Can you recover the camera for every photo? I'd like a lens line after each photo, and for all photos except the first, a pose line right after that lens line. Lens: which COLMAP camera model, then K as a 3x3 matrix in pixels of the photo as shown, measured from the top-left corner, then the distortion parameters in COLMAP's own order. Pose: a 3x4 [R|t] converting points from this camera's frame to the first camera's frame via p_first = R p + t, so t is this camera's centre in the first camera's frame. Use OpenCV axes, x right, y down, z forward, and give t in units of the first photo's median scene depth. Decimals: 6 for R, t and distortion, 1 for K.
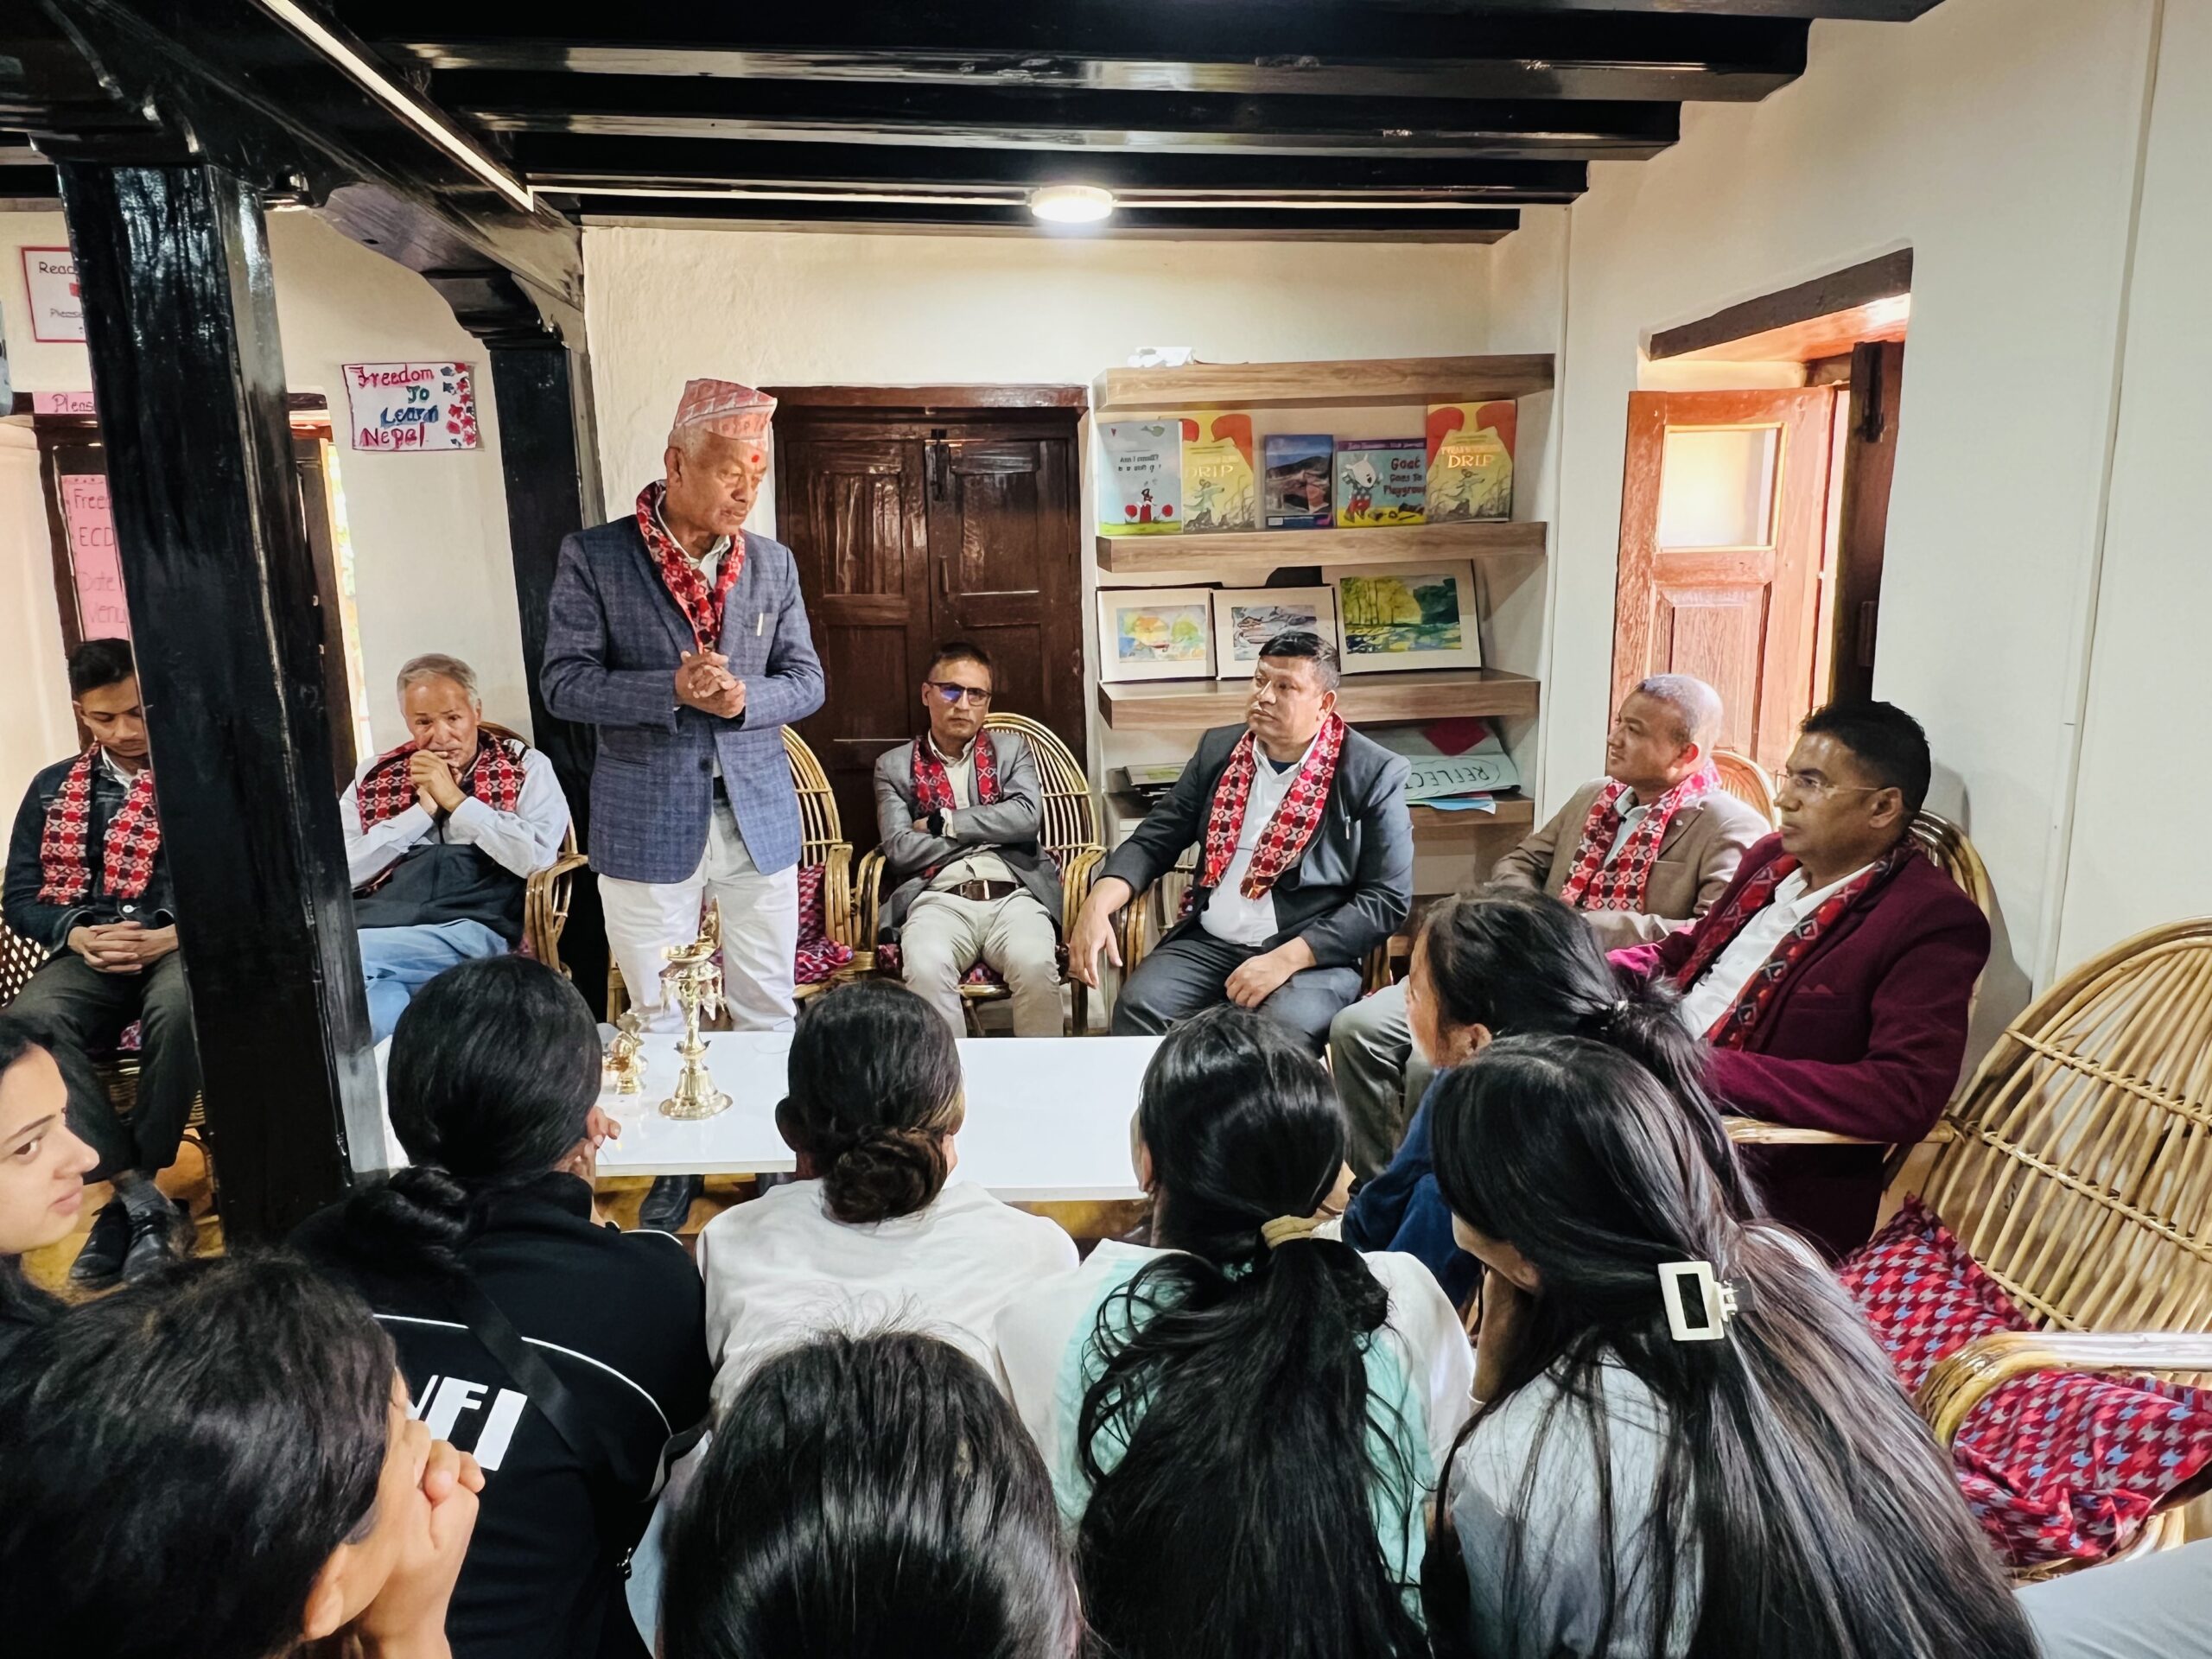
lens RADIAL K [[1410.8, 0, 1103.5], [0, 1410.8, 834.8], [0, 0, 1]] dist [0.020145, -0.000809]
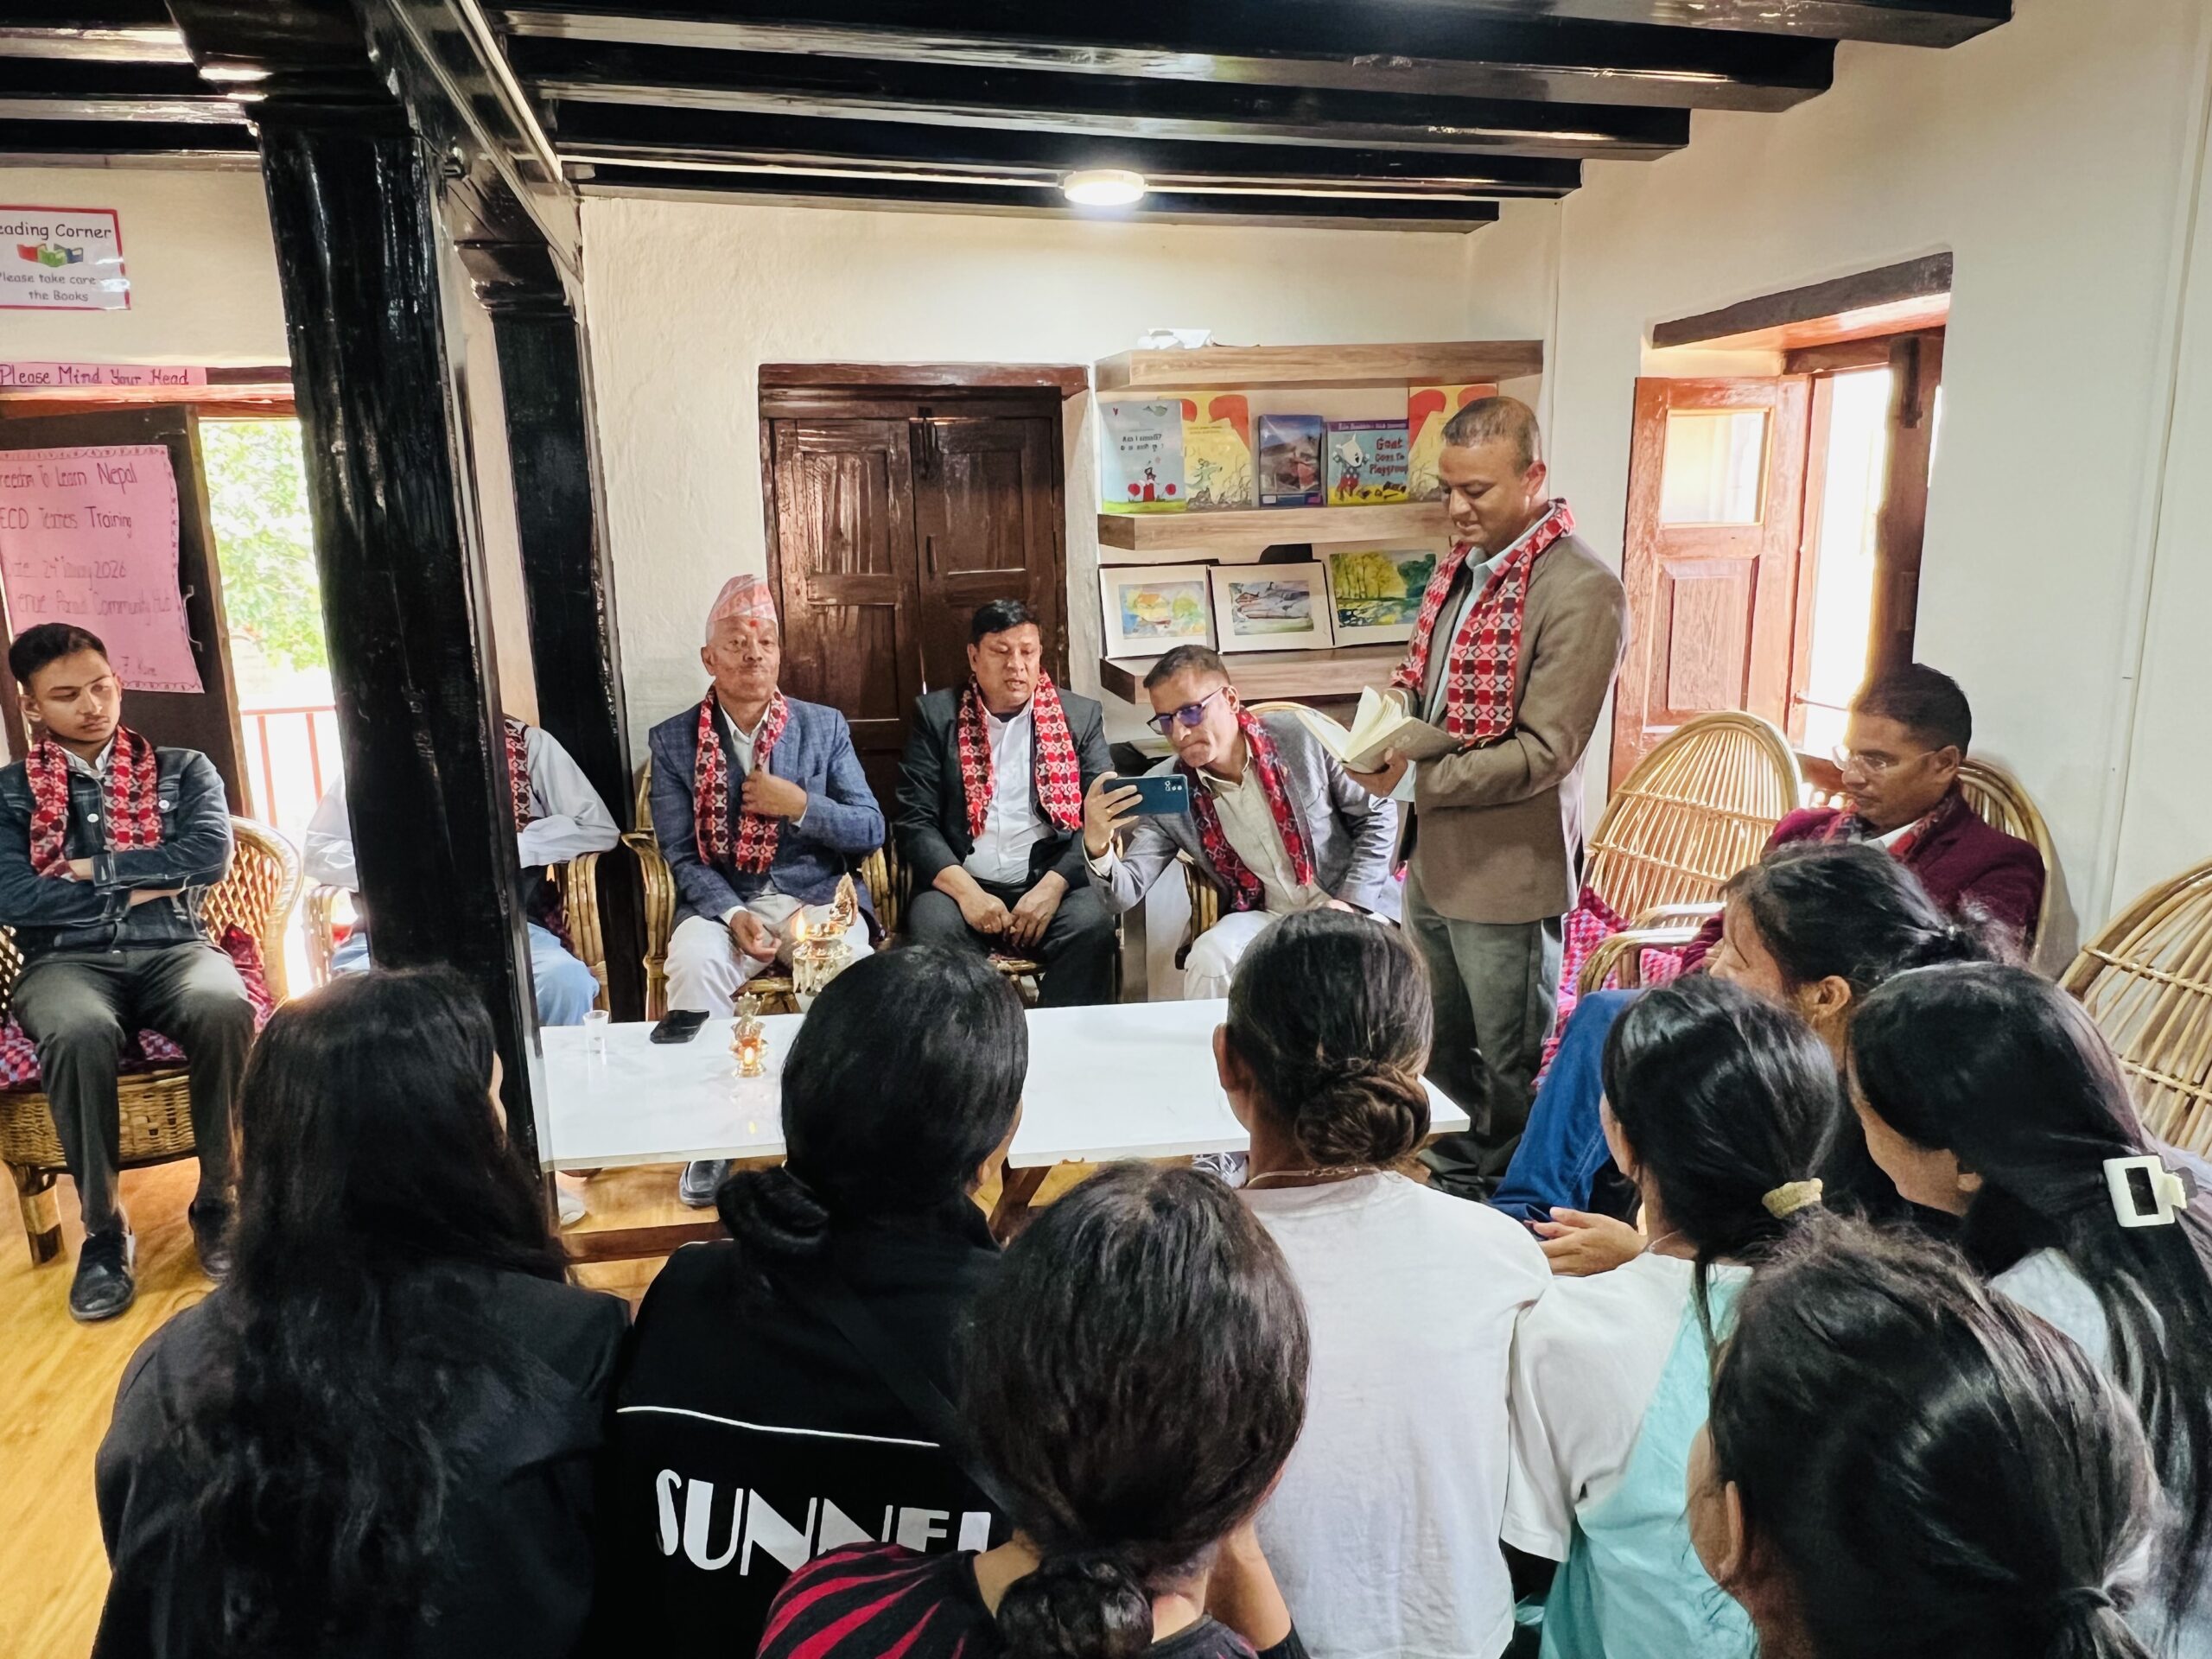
lens RADIAL K [[1410.8, 0, 1117.9], [0, 1410.8, 828.2], [0, 0, 1]] dist [0.020145, -0.000809]
pose [[0.990555, -0.033664, 0.132921, -0.137474], [0.032161, 0.999392, 0.013441, 0.000804], [-0.133292, -0.009039, 0.991036, -0.011065]]
